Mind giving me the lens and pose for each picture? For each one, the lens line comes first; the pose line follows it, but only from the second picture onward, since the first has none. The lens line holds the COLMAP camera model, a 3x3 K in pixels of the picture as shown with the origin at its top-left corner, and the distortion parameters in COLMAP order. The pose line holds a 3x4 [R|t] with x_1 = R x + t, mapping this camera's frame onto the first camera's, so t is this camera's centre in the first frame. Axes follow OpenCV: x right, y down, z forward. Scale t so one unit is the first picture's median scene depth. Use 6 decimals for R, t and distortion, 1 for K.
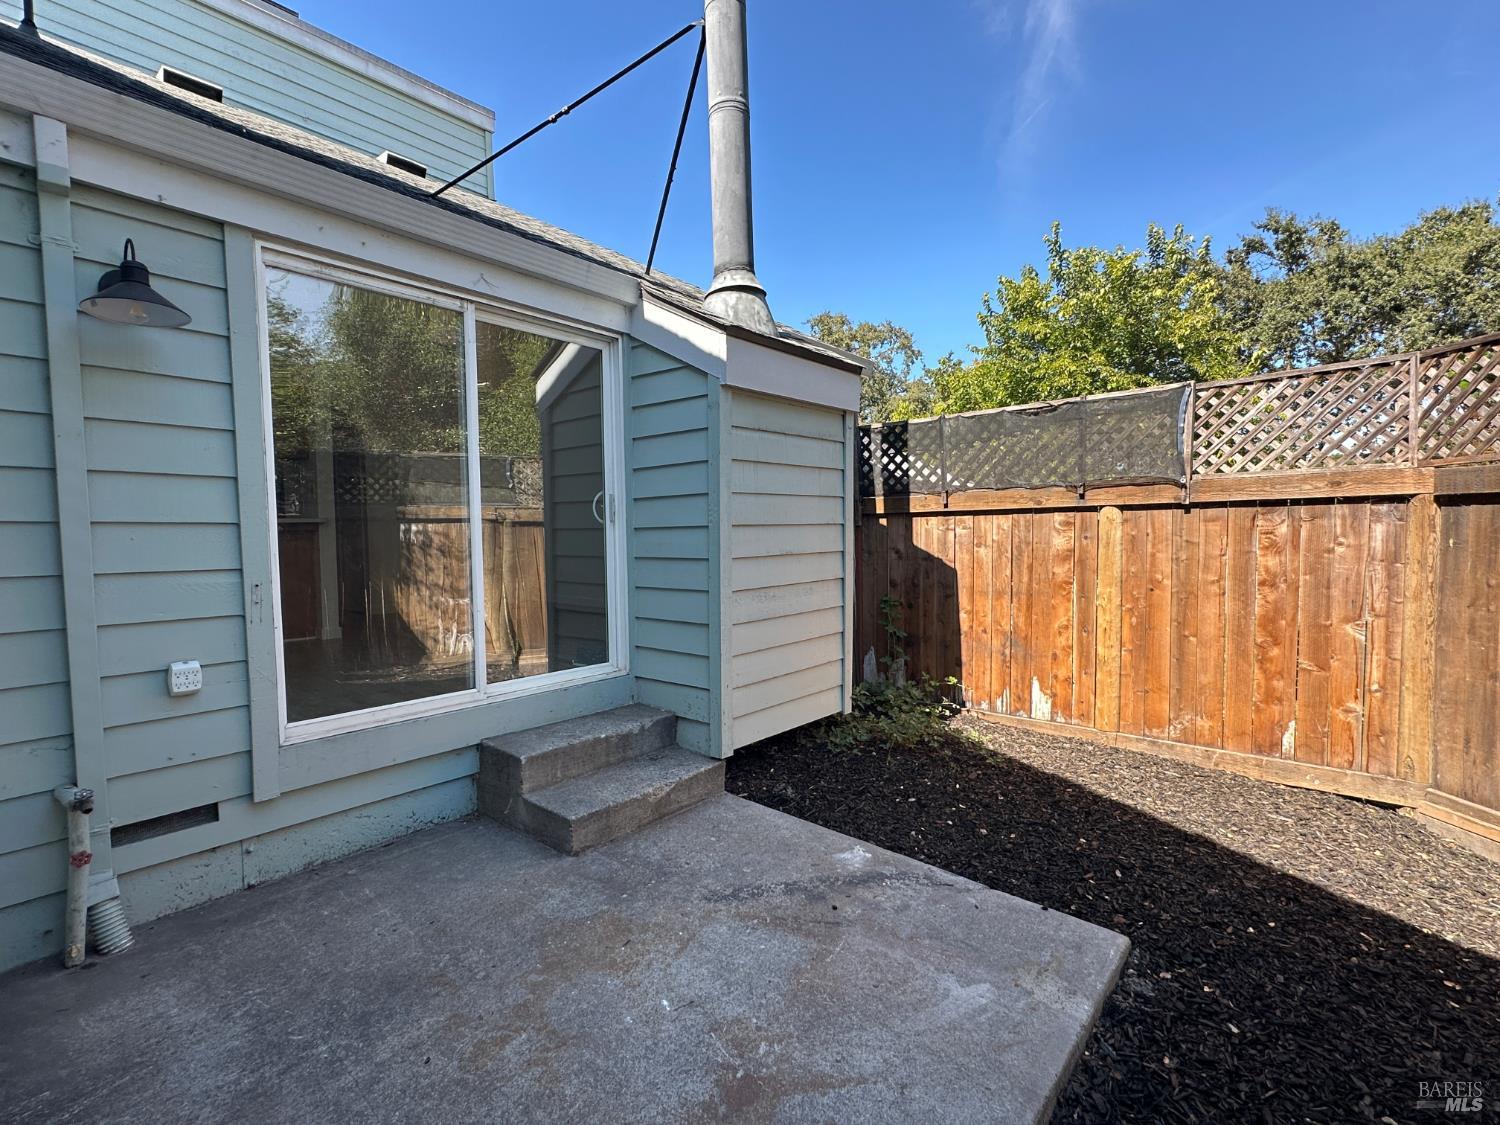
lens RADIAL K [[683.9, 0, 744.6], [0, 683.9, 569.6], [0, 0, 1]] dist [-0.001702, -0.000885]
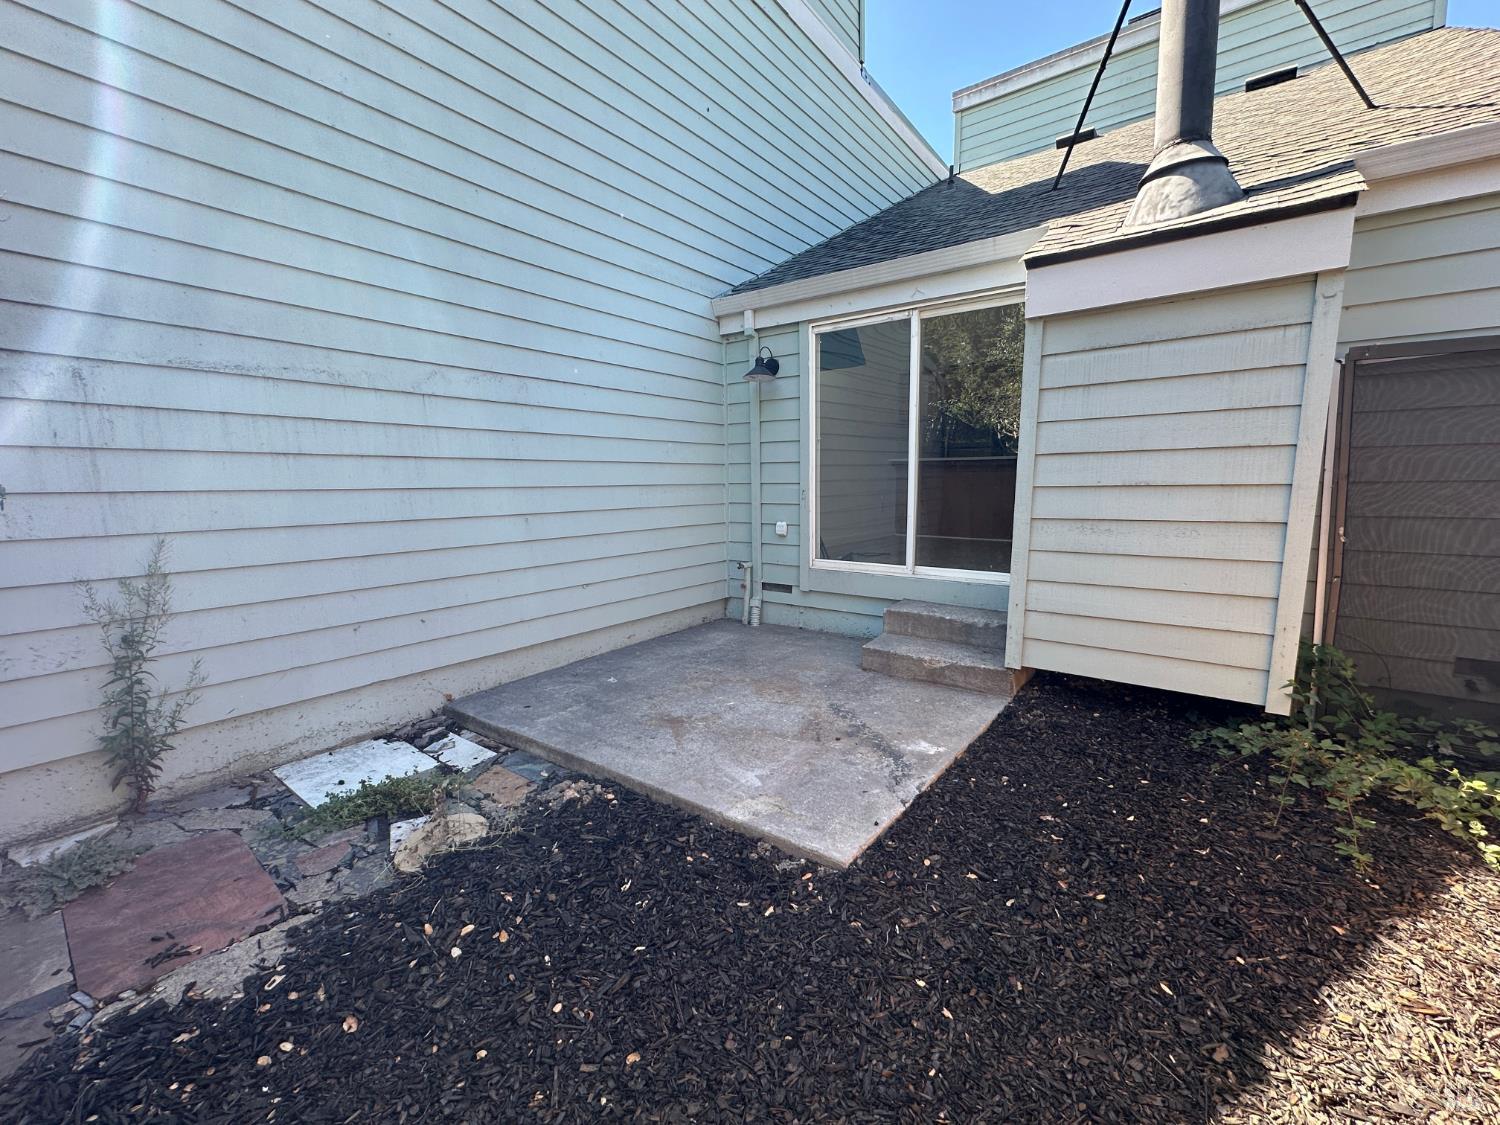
lens RADIAL K [[600.5, 0, 756.2], [0, 600.5, 563.9], [0, 0, 1]] dist [-0.000255, -0.000084]
pose [[0.101906, 0.152378, -0.983054, 1.224935], [-0.042635, 0.987960, 0.148719, -0.026114], [0.993880, 0.026757, 0.107176, 0.684002]]
